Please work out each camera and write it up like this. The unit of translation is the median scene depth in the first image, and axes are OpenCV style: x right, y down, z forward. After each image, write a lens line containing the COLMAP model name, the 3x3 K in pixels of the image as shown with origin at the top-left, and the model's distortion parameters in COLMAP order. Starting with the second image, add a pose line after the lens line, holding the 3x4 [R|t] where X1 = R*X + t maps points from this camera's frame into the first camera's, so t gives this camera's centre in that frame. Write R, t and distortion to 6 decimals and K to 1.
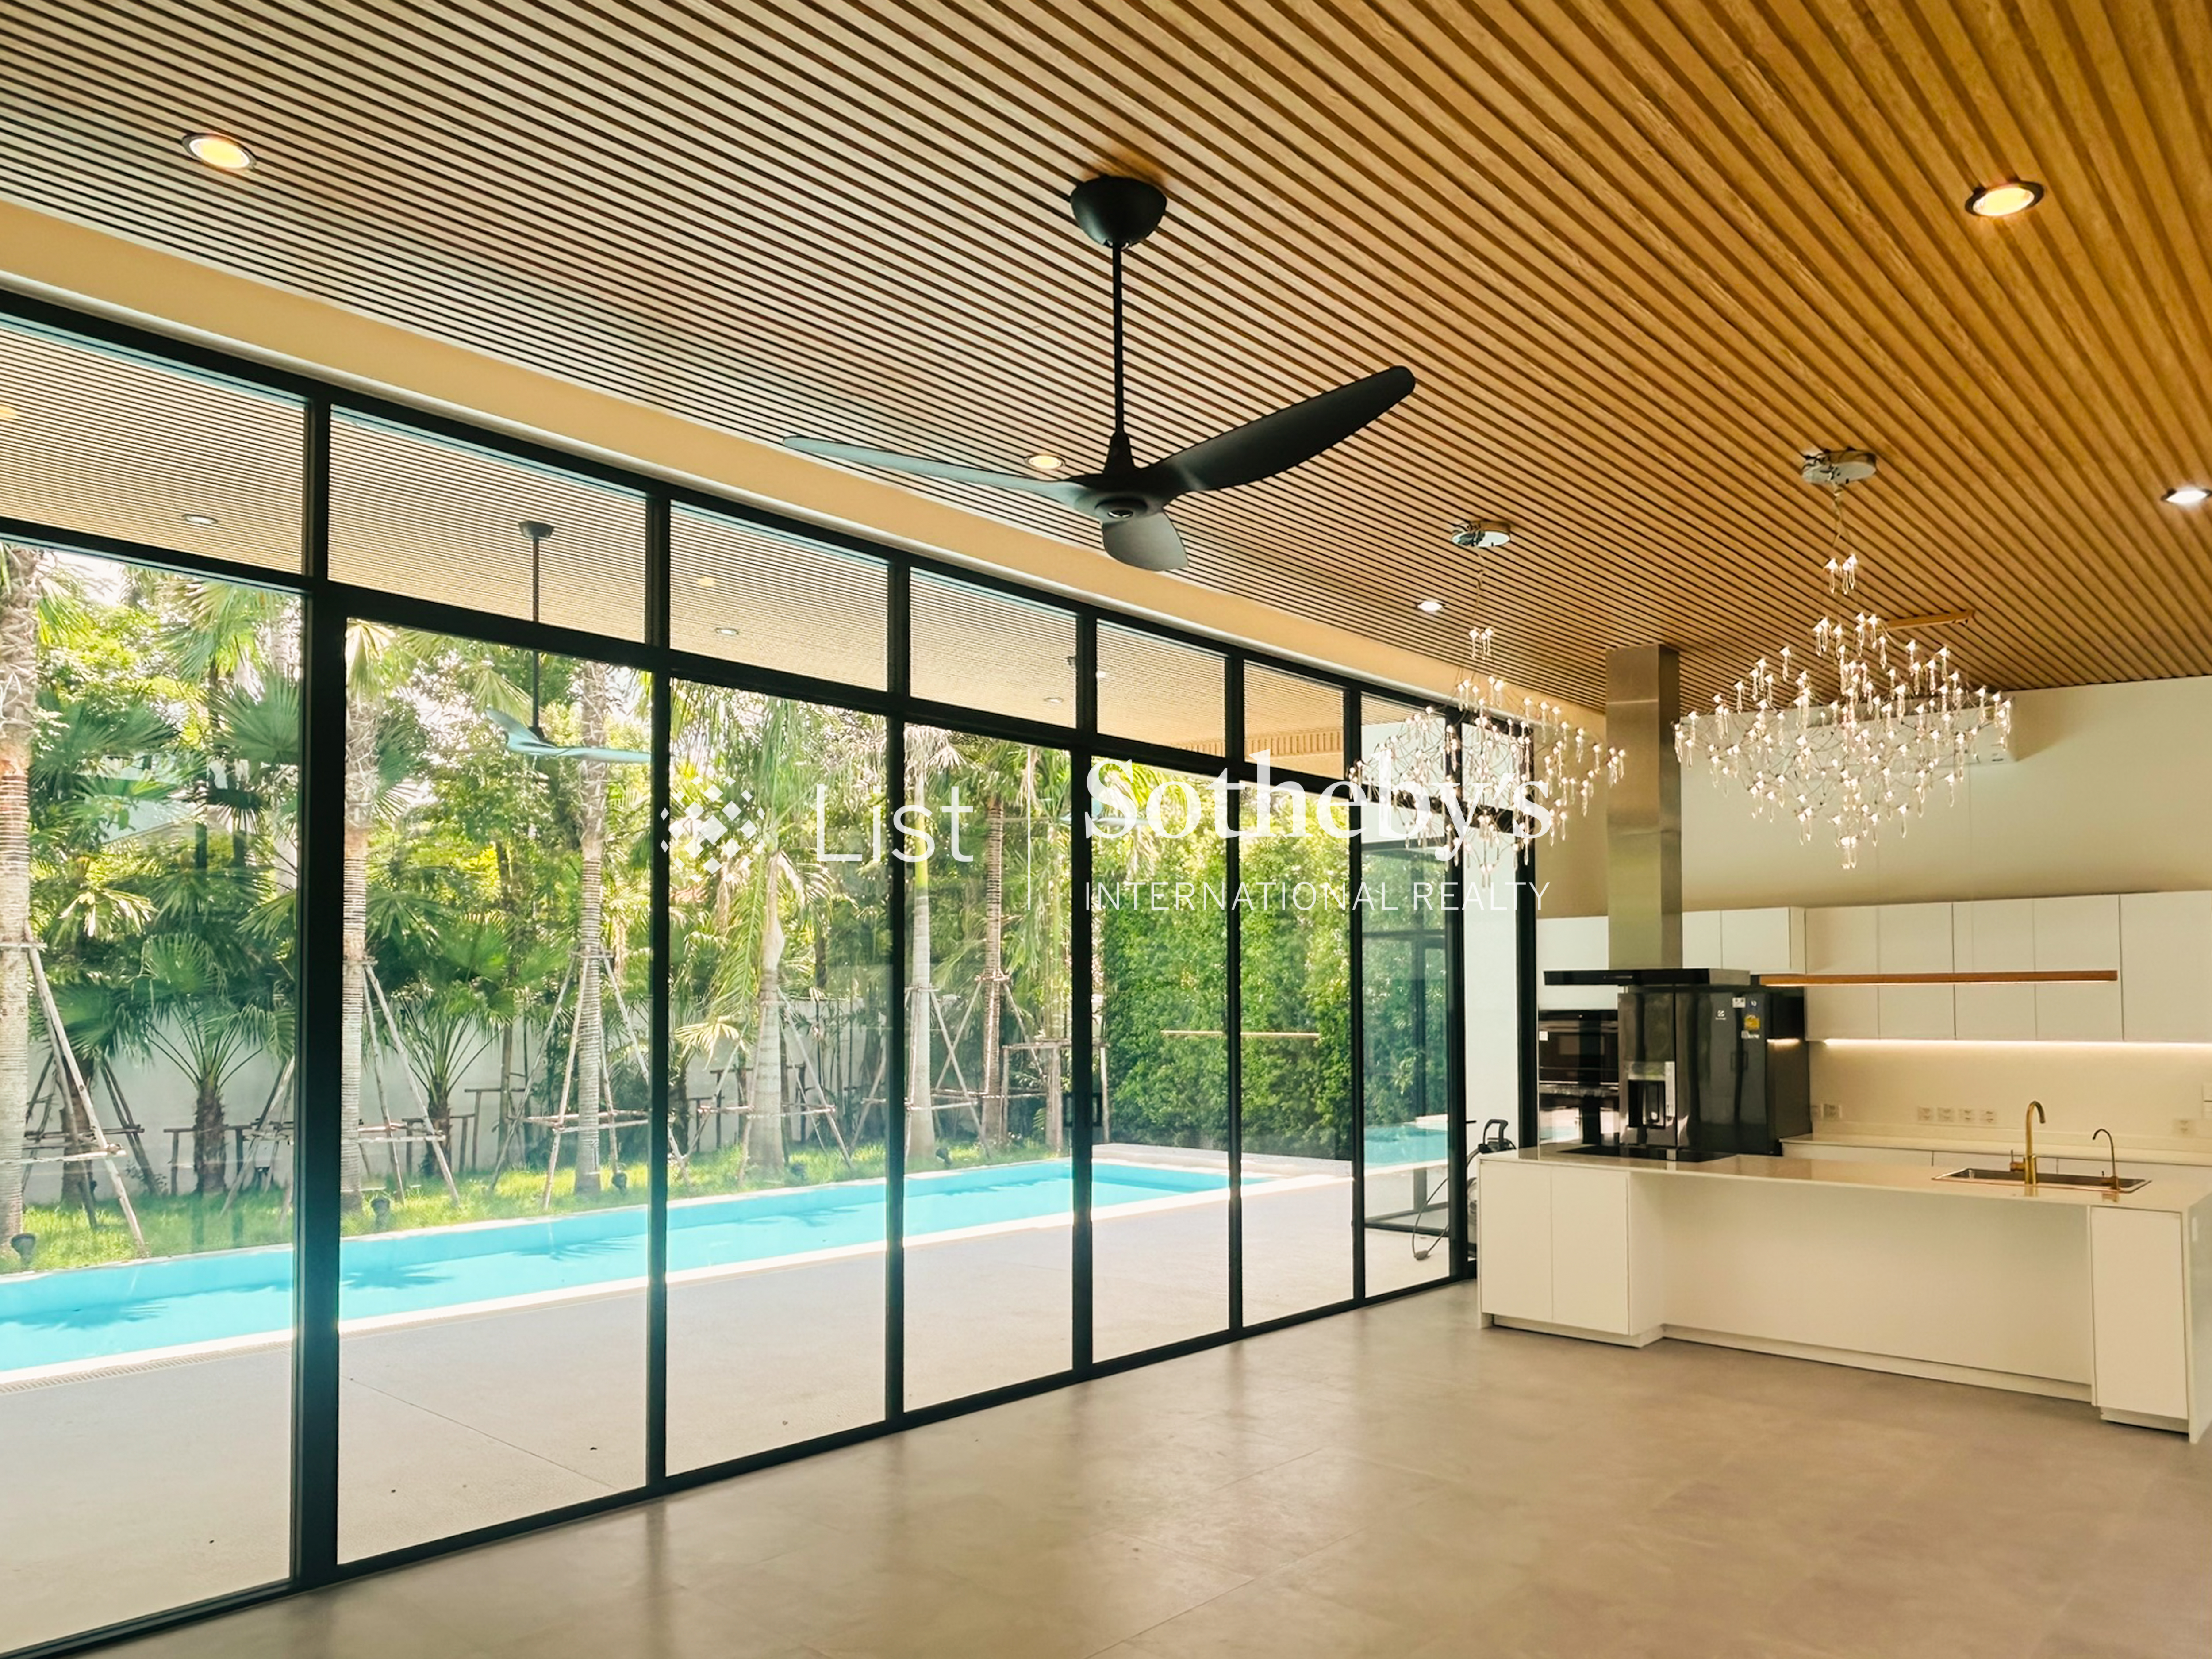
lens RADIAL K [[1529.2, 0, 1106.0], [0, 1529.2, 829.5], [0, 0, 1]] dist [-0.003638, -0.001691]
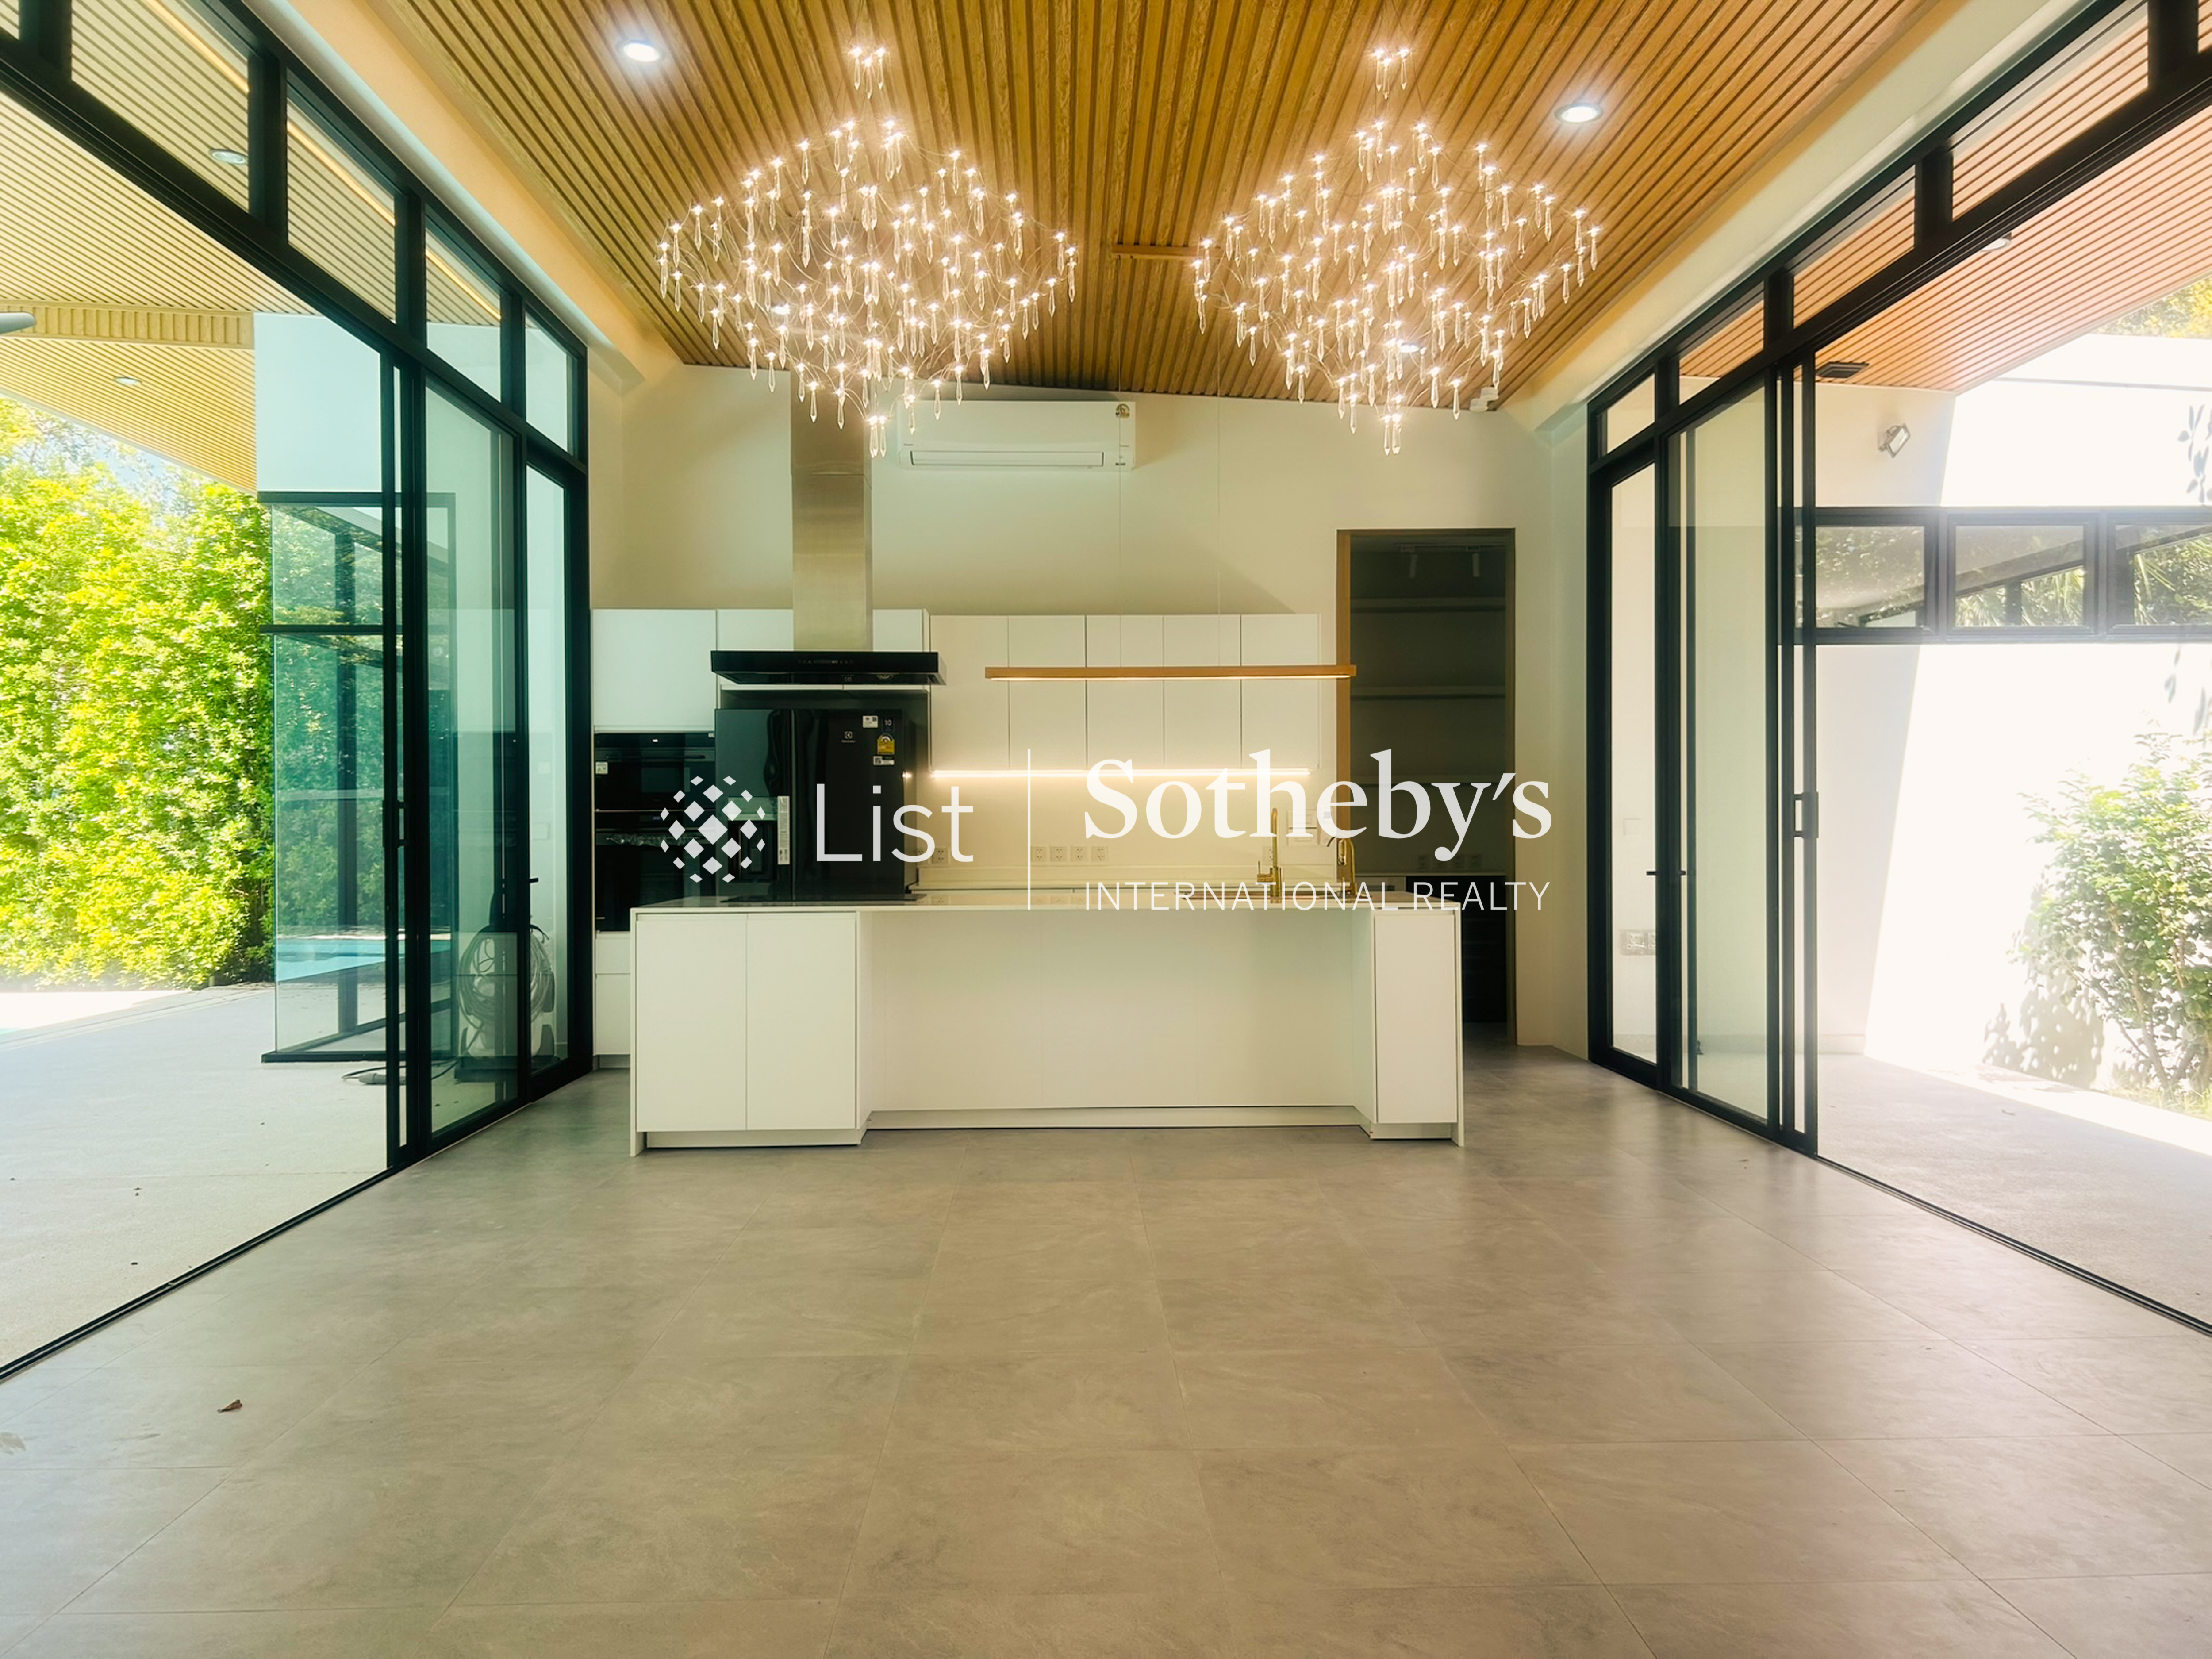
lens RADIAL K [[1698.2, 0, 1106.0], [0, 1698.2, 829.5], [0, 0, 1]] dist [0.035242, -0.000041]
pose [[0.718039, -0.007894, 0.695958, -0.122480], [-0.069471, 0.994129, 0.082952, 0.091118], [-0.692527, -0.107912, 0.713275, 0.285341]]
